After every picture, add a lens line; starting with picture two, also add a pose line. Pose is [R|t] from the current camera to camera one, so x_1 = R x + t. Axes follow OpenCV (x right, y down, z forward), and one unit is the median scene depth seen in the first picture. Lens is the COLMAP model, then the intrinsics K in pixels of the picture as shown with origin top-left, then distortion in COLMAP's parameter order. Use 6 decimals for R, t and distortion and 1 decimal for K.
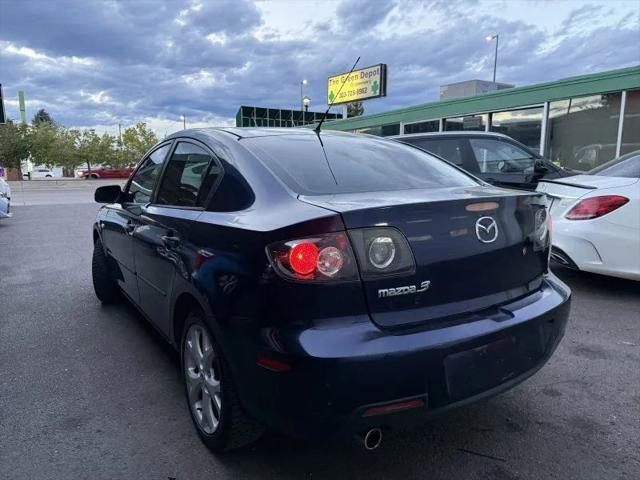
lens RADIAL K [[453.9, 0, 313.9], [0, 453.9, 237.9], [0, 0, 1]] dist [0.030551, -0.038242]
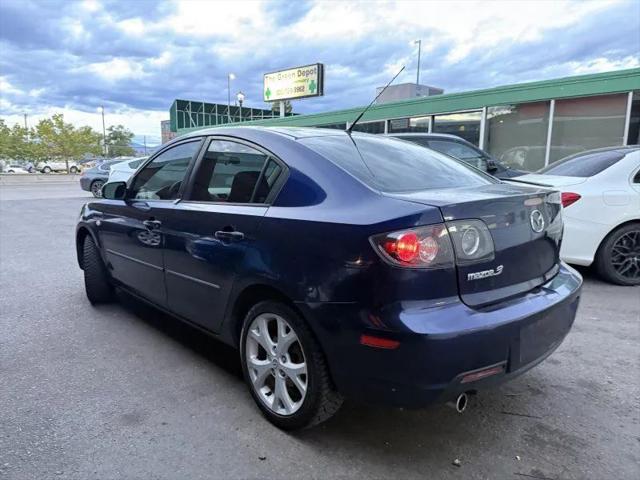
lens RADIAL K [[452.1, 0, 311.5], [0, 452.1, 239.5], [0, 0, 1]] dist [0.054769, -0.080670]
pose [[0.986662, -0.015545, 0.162039, -0.175898], [0.013833, 0.999836, 0.011690, 0.003153], [-0.162194, -0.009292, 0.986715, -0.030175]]
